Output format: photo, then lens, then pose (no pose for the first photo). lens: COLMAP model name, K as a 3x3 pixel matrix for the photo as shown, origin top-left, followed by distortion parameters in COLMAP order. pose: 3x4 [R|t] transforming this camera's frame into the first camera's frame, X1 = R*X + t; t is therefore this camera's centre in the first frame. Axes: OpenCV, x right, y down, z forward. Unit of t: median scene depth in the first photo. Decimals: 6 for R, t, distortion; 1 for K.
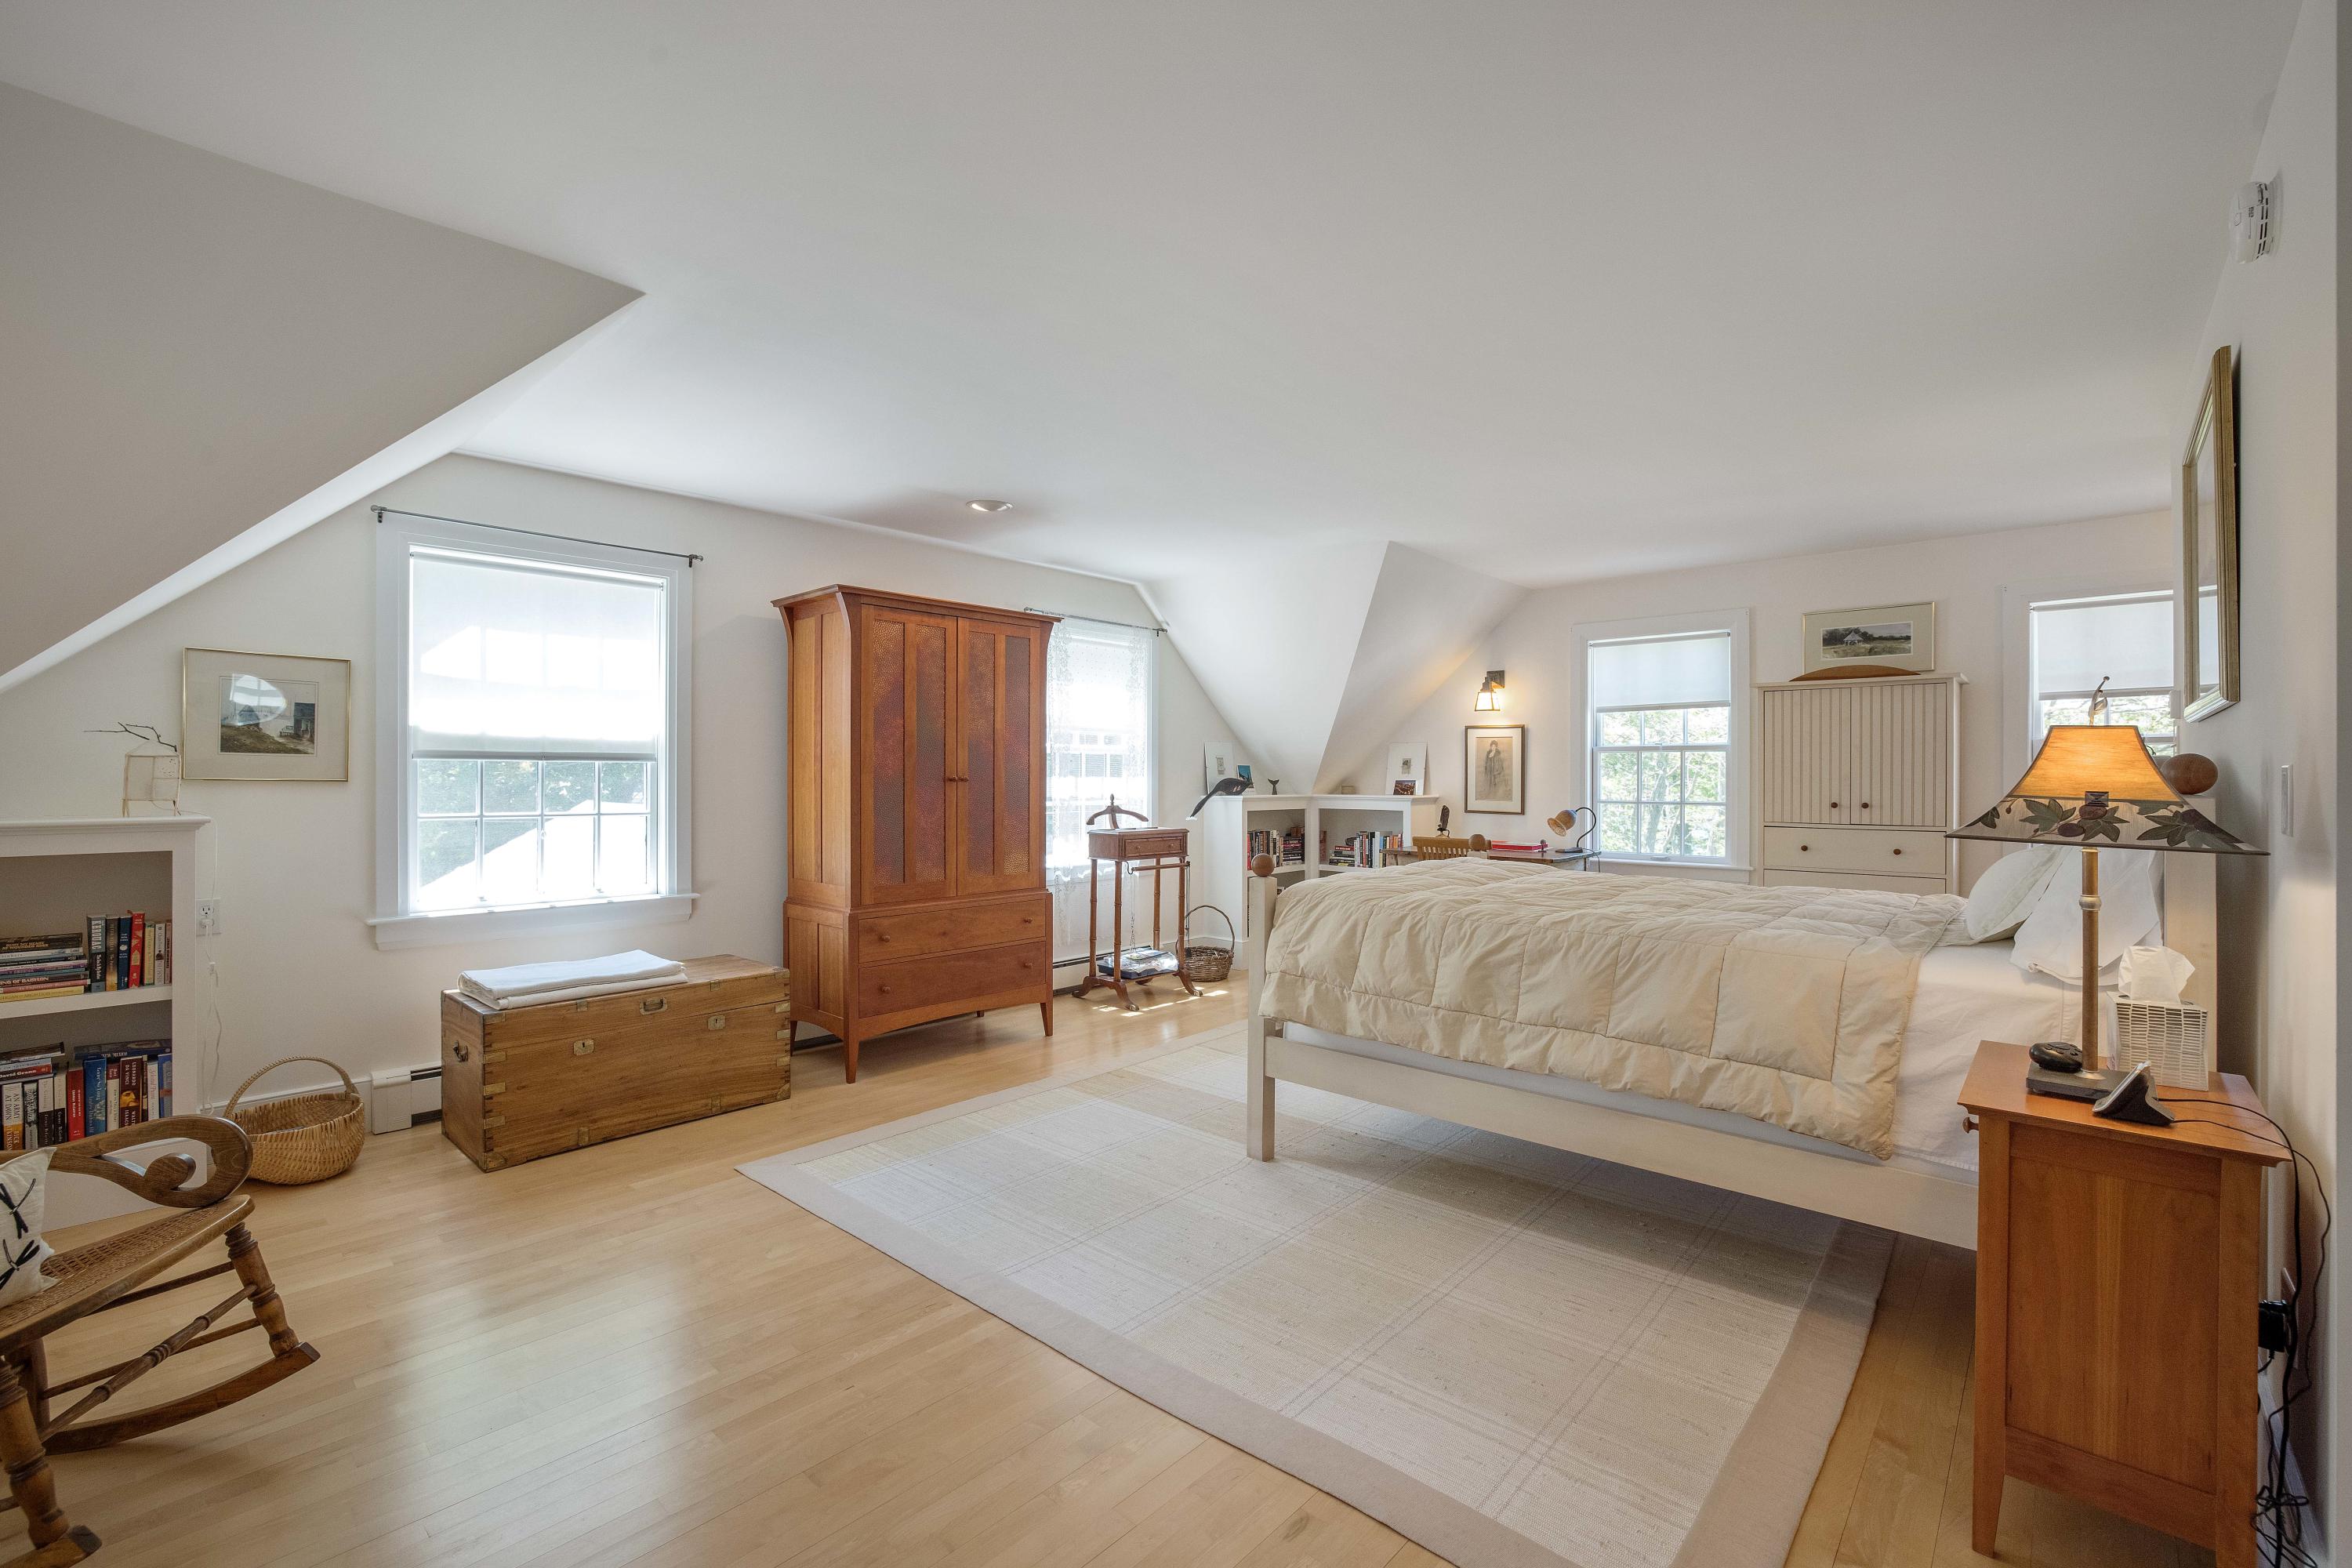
lens RADIAL K [[1008.6, 0, 1176.0], [0, 1008.6, 784.0], [0, 0, 1]] dist [-0.020376, 0.000091]
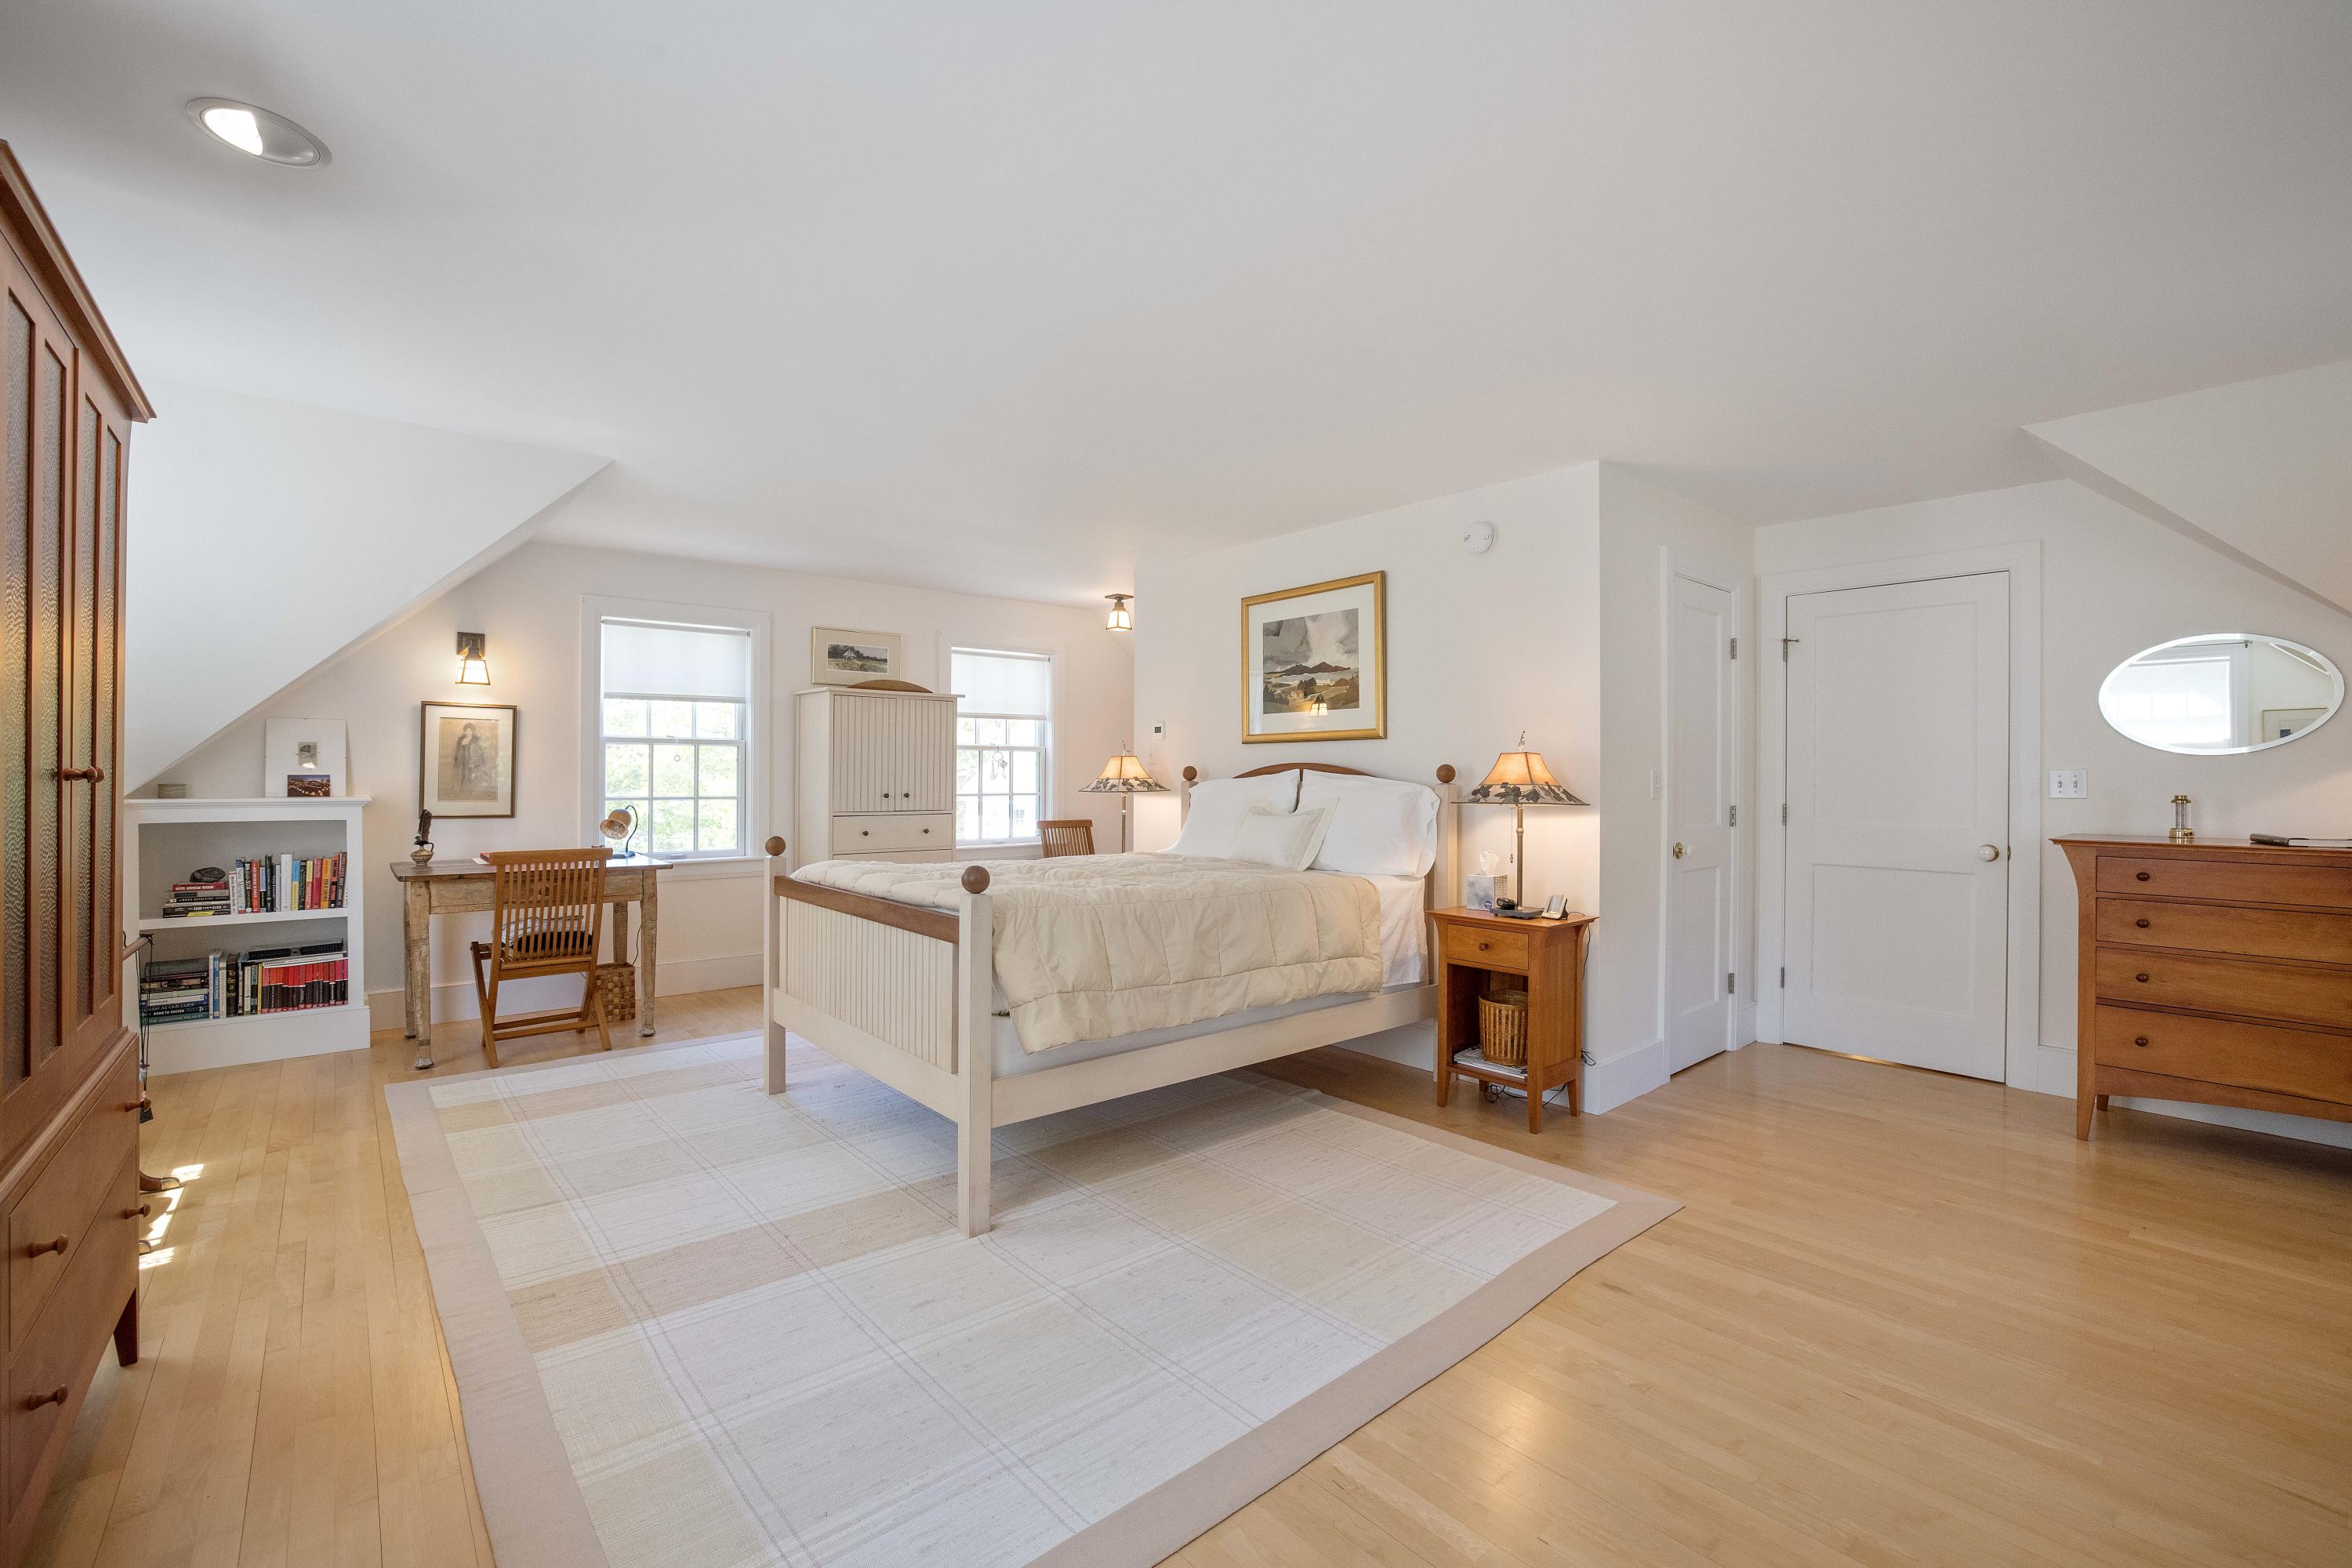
lens RADIAL K [[999.1, 0, 1176.0], [0, 999.1, 784.0], [0, 0, 1]] dist [-0.038486, 0.000160]
pose [[0.135884, -0.009970, 0.990675, -0.436368], [0.002734, 0.999949, 0.009688, -0.003081], [-0.990721, 0.001392, 0.135904, 0.454683]]
